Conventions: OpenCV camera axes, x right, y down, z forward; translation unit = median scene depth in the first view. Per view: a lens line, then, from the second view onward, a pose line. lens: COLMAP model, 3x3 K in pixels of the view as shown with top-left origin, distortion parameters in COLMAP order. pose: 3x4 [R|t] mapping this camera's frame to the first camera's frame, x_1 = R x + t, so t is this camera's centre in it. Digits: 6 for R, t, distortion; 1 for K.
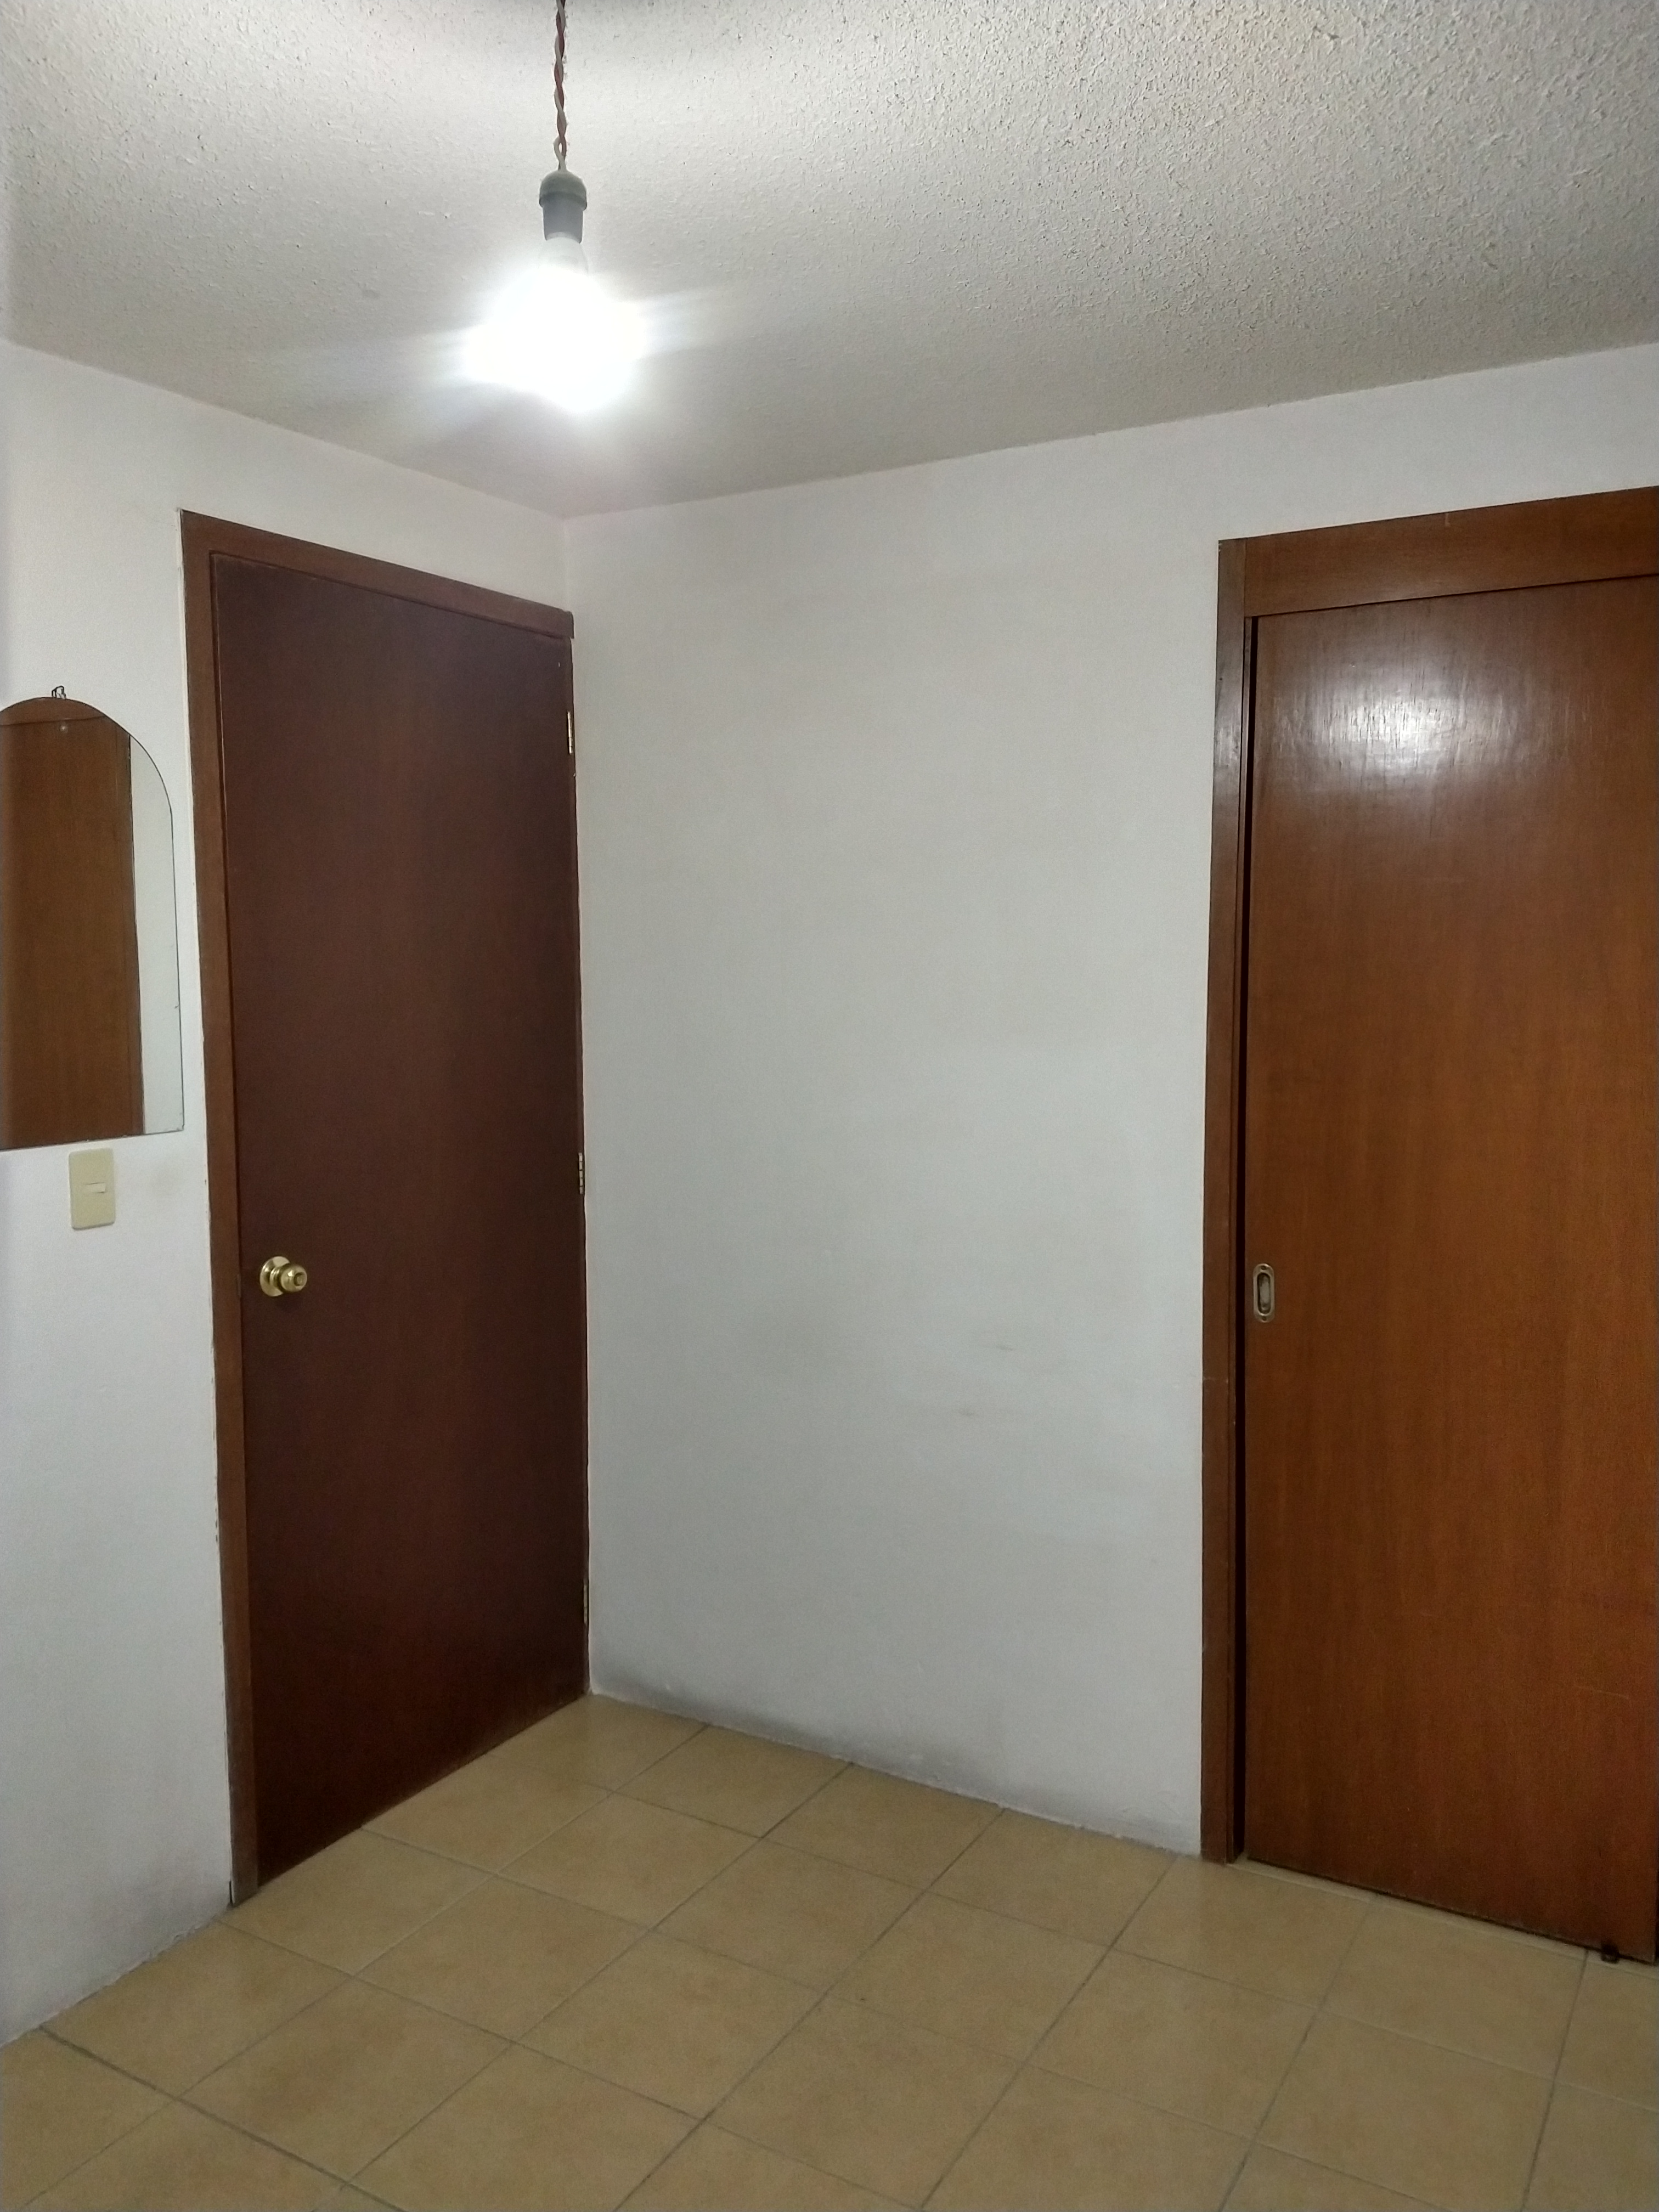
lens RADIAL K [[1700.5, 0, 826.0], [0, 1700.5, 1119.2], [0, 0, 1]] dist [0.001531, -0.023255]
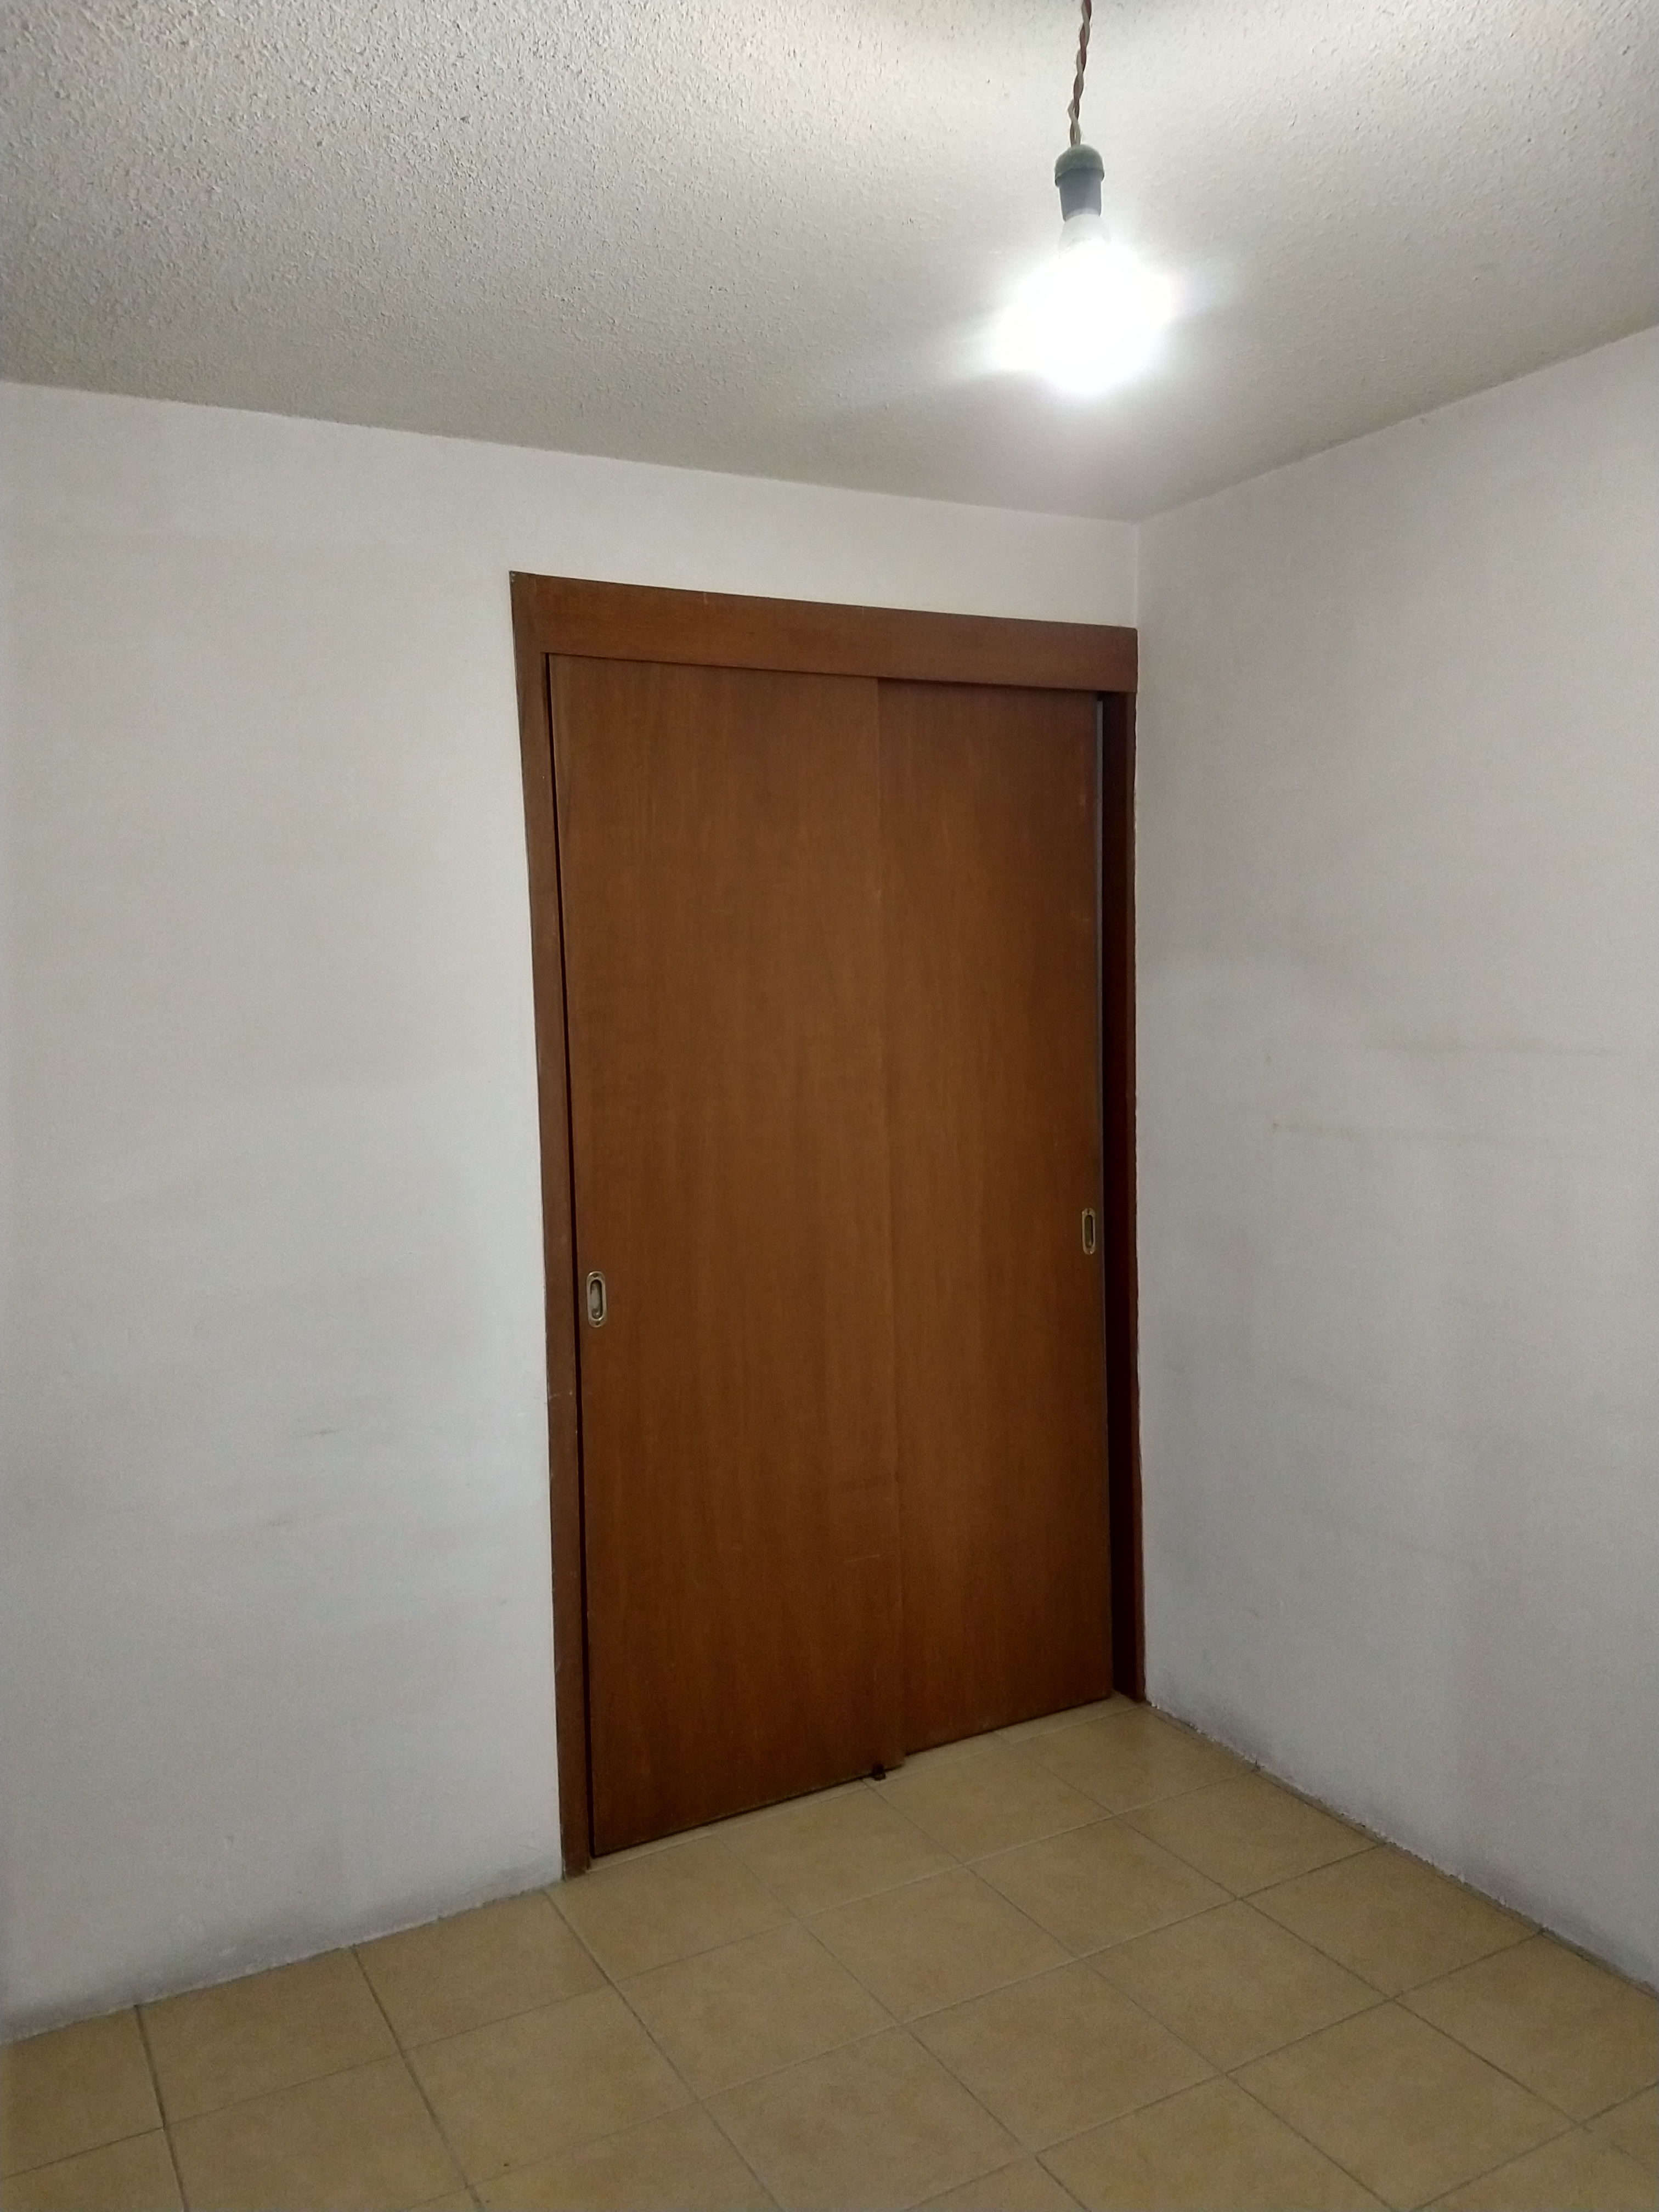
lens RADIAL K [[1700.5, 0, 838.2], [0, 1700.5, 1088.9], [0, 0, 1]] dist [0.001531, -0.023255]
pose [[0.485403, -0.063570, 0.871976, -0.565854], [0.104429, 0.994429, 0.014365, -0.025841], [-0.868031, 0.084087, 0.489337, 0.345887]]
